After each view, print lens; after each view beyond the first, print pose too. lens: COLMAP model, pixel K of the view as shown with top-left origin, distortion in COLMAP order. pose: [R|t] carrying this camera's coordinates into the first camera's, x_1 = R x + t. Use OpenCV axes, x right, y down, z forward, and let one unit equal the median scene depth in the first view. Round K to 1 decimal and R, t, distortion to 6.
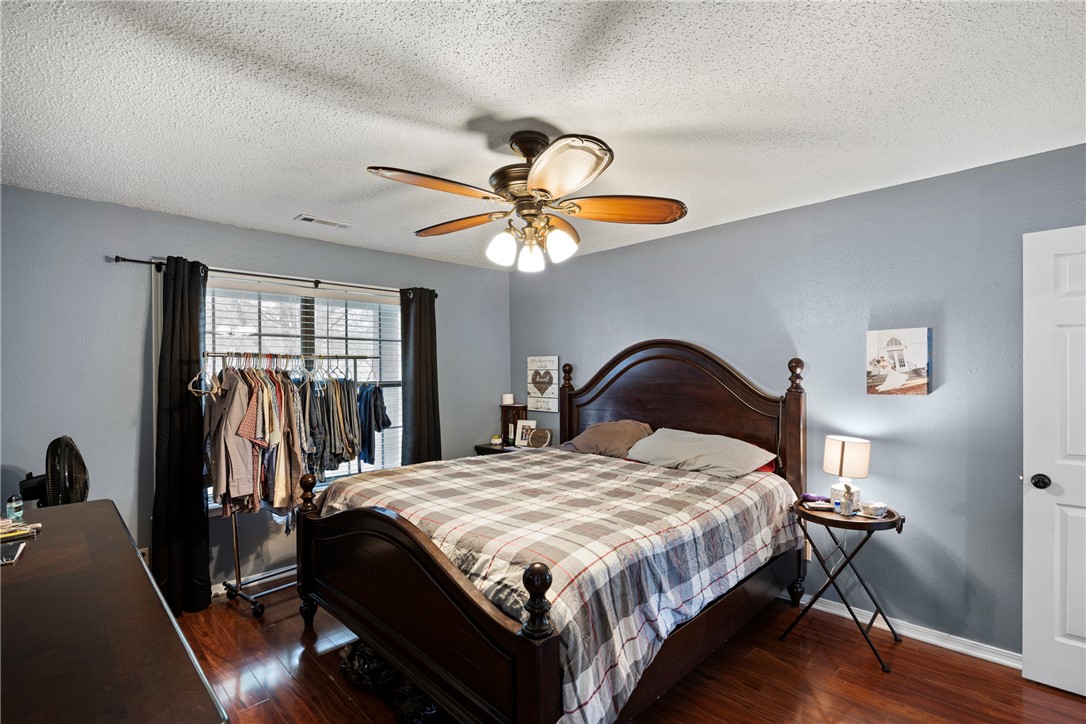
lens RADIAL K [[497.2, 0, 544.1], [0, 497.2, 354.1], [0, 0, 1]] dist [-0.015726, 0.000112]
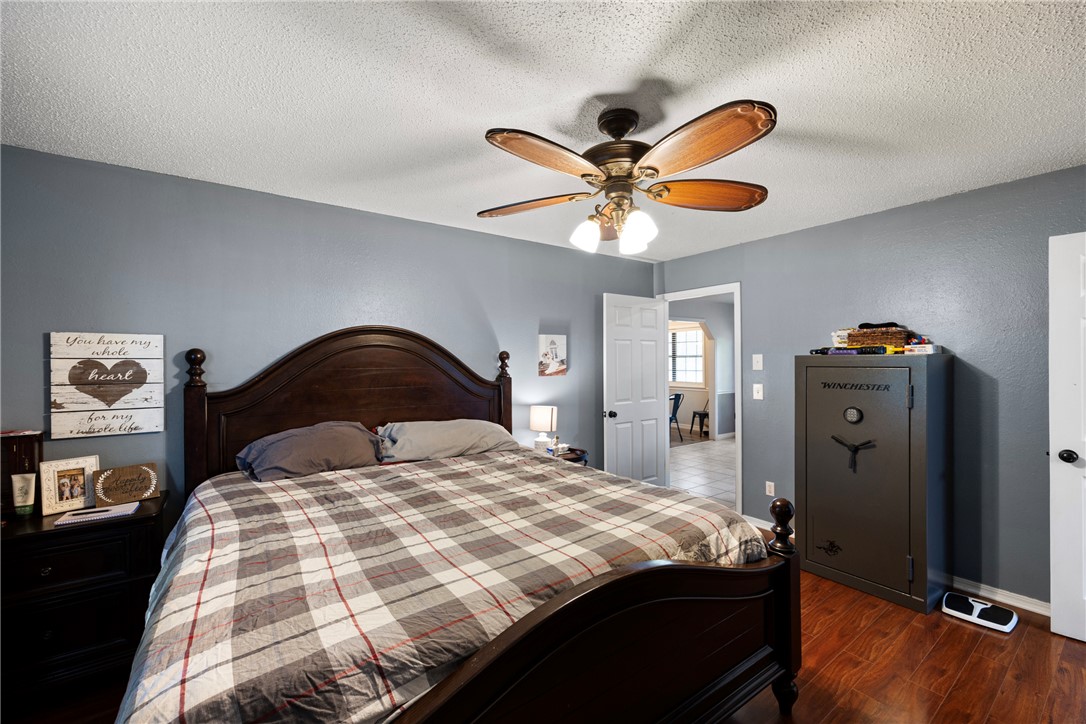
lens RADIAL K [[446.2, 0, 549.1], [0, 446.2, 357.8], [0, 0, 1]] dist [0.012585, 0.000025]
pose [[0.142703, 0.007694, 0.989736, -0.677842], [-0.033816, 0.999424, -0.002894, 0.026165], [-0.989188, -0.033056, 0.142881, 0.744244]]
